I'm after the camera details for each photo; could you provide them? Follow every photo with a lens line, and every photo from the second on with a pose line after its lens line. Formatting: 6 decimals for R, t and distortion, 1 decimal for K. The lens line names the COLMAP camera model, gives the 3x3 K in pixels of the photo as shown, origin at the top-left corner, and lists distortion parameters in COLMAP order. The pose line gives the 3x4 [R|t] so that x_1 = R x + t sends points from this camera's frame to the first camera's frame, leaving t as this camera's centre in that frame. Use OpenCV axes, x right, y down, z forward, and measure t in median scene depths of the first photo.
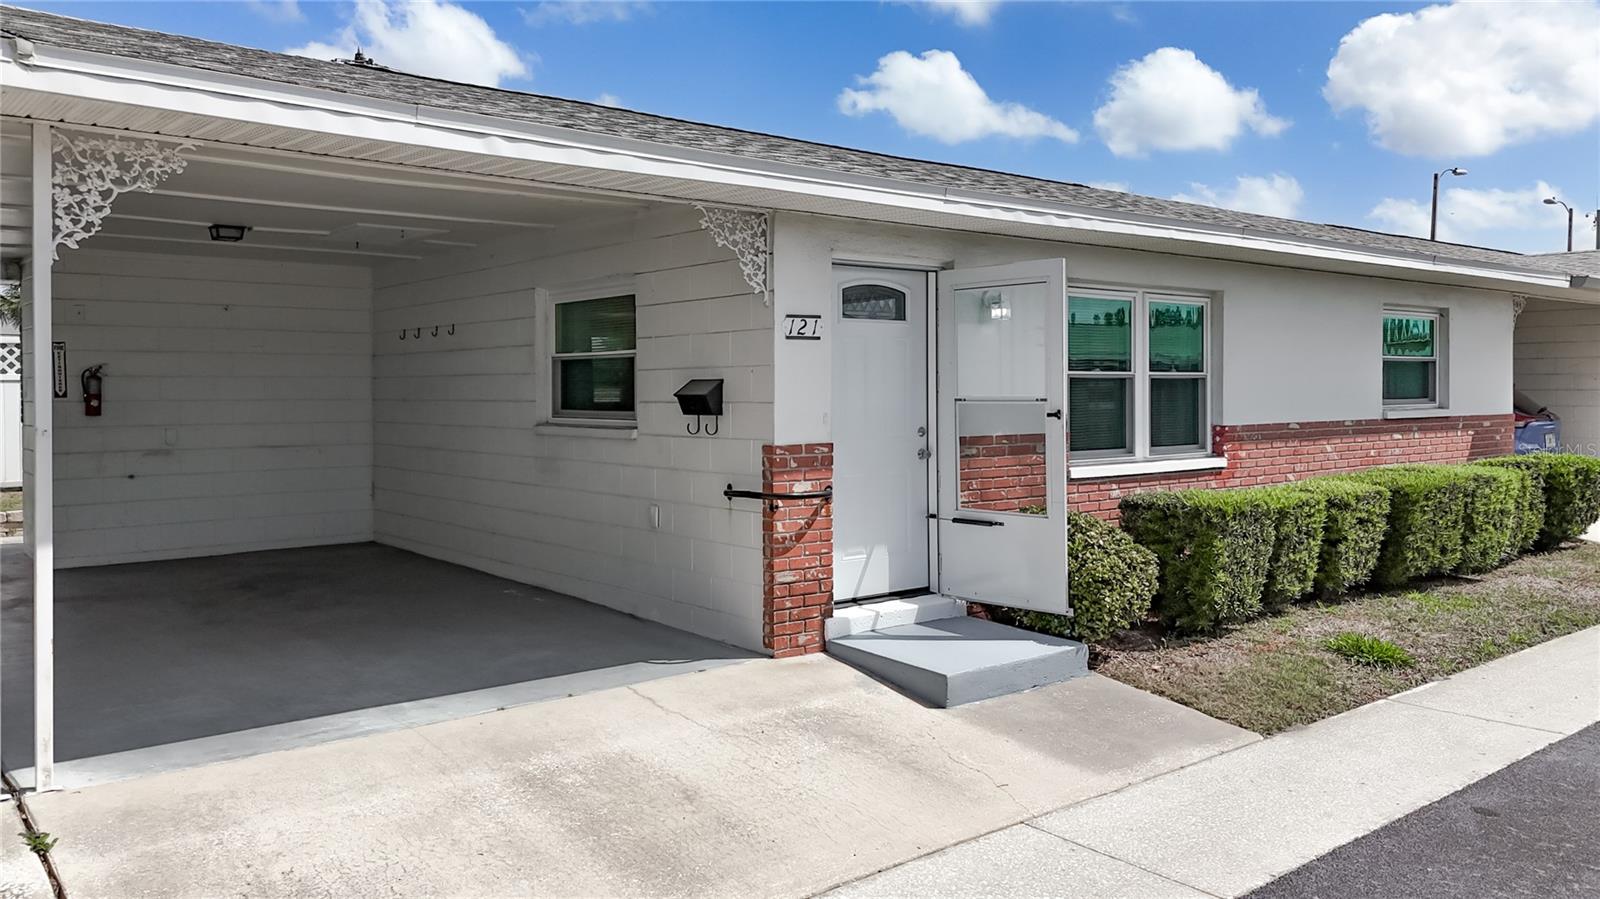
lens RADIAL K [[1173.8, 0, 800.0], [0, 1173.8, 449.5], [0, 0, 1]] dist [0.083686, -0.077877]
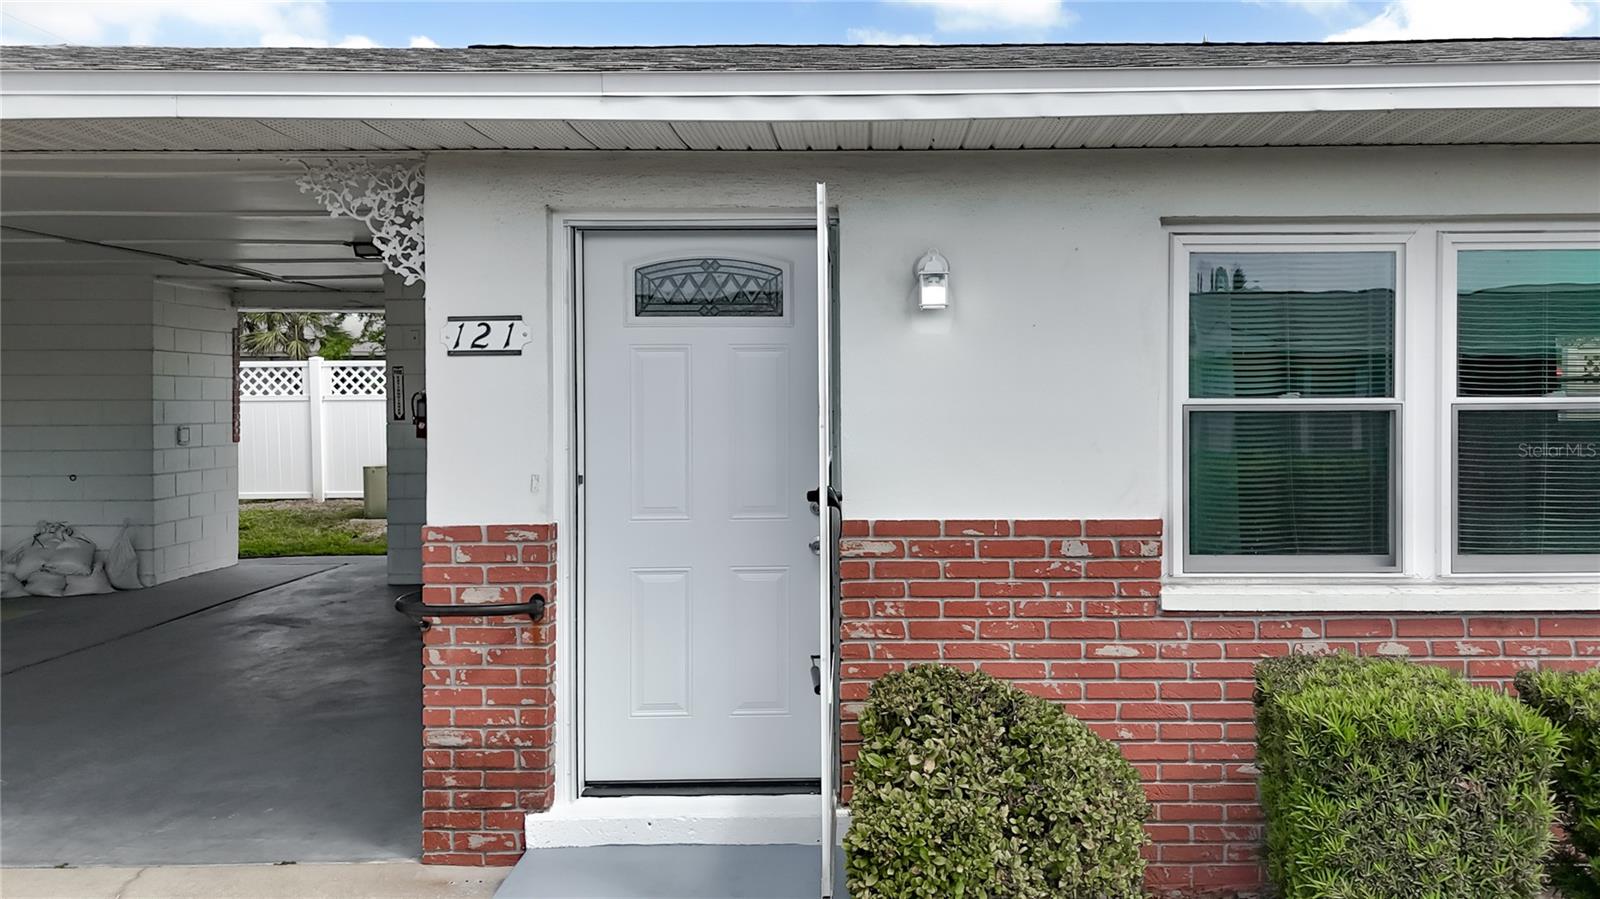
lens RADIAL K [[1259.8, 0, 852.4], [0, 1259.8, 451.4], [0, 0, 1]] dist [0.046392, -0.003058]
pose [[0.781680, 0.027073, -0.623092, 0.529332], [-0.029591, 0.999542, 0.006307, -0.049640], [0.622978, 0.013508, 0.782123, 0.559444]]
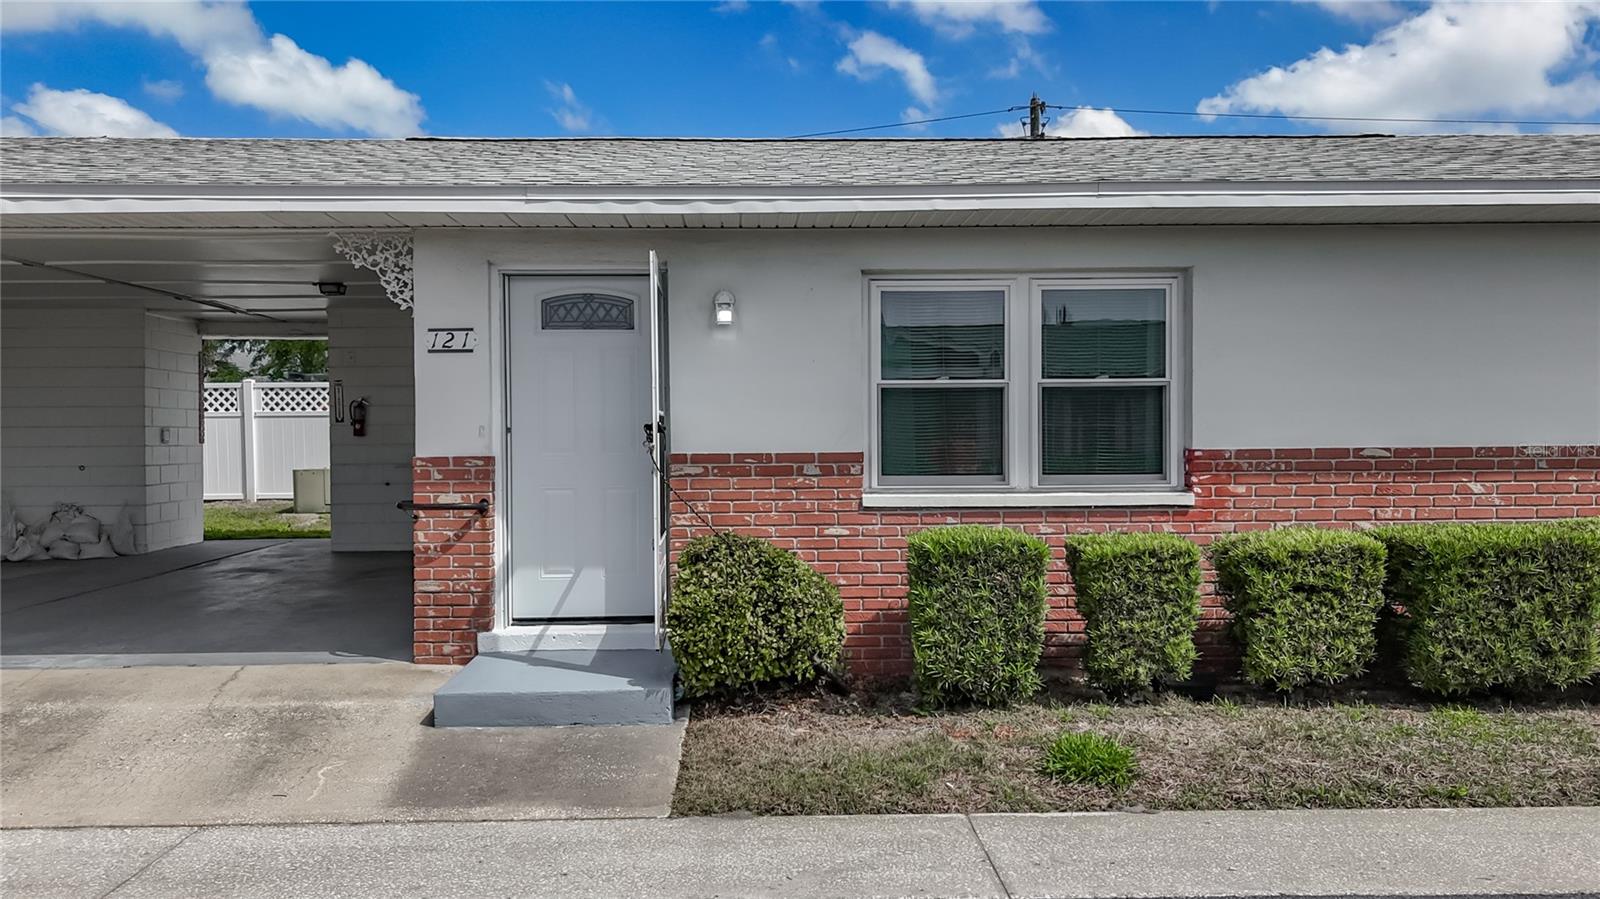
lens RADIAL K [[1193.2, 0, 767.1], [0, 1193.2, 497.3], [0, 0, 1]] dist [0.024523, -0.001040]
pose [[0.807955, 0.031743, -0.588388, 0.773036], [-0.026337, 0.999495, 0.017757, 0.004701], [0.588655, 0.001150, 0.808384, 0.306644]]
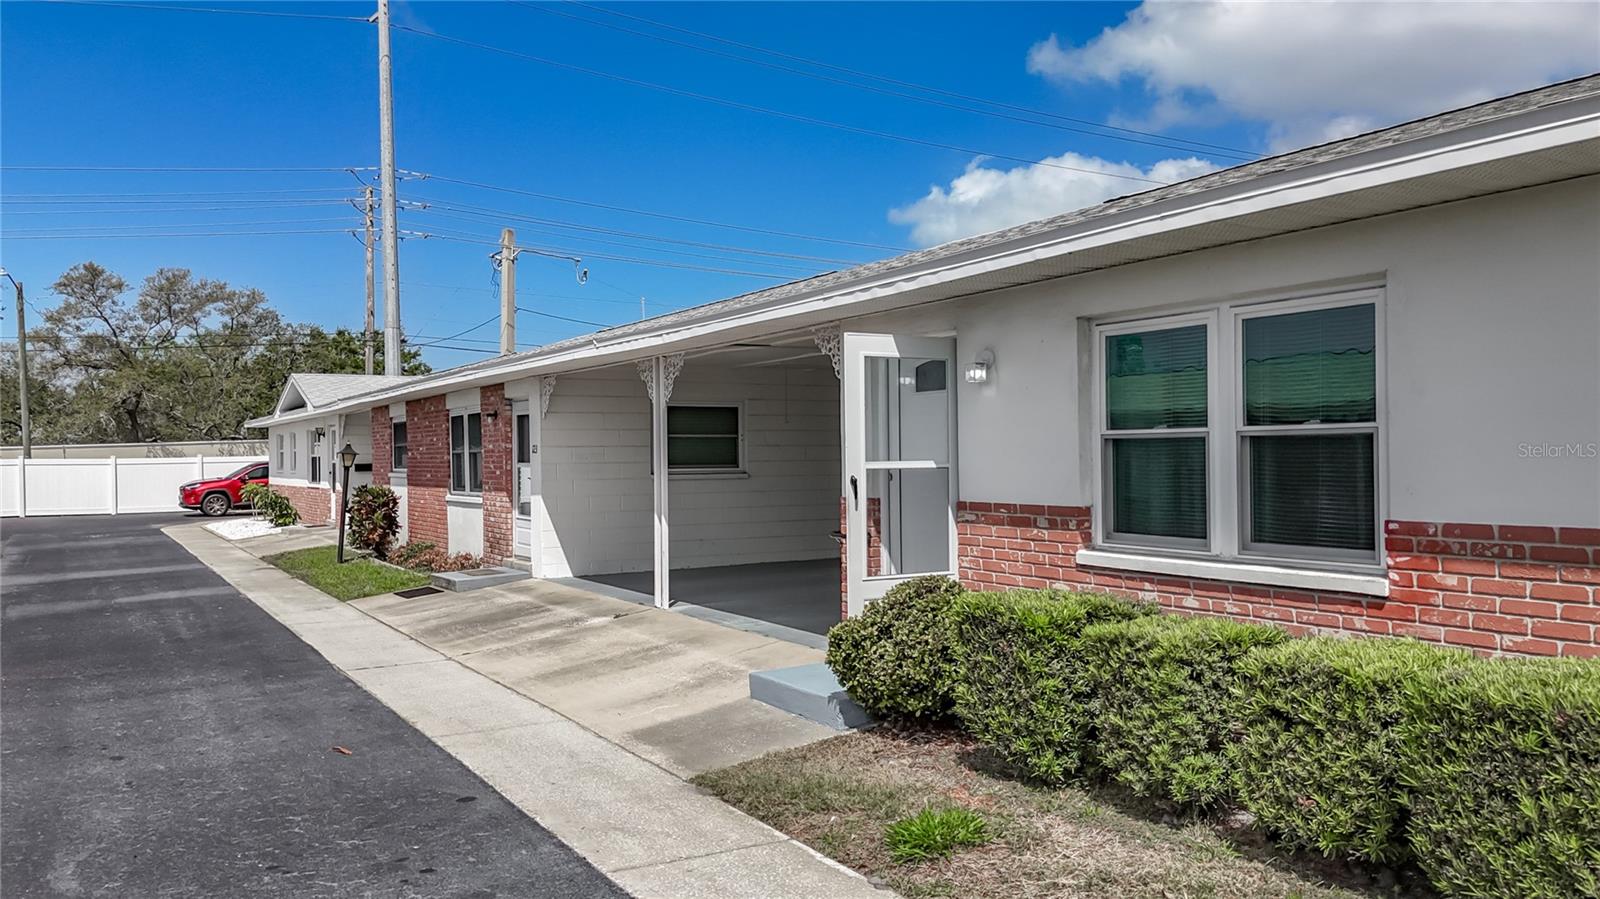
lens RADIAL K [[1338.0, 0, 800.0], [0, 1338.0, 449.5], [0, 0, 1]] dist [0.007252, 0.002354]
pose [[-0.173714, 0.007136, -0.984770, 1.333244], [-0.034018, 0.999333, 0.013243, -0.067951], [0.984208, 0.035801, -0.173355, 1.108796]]
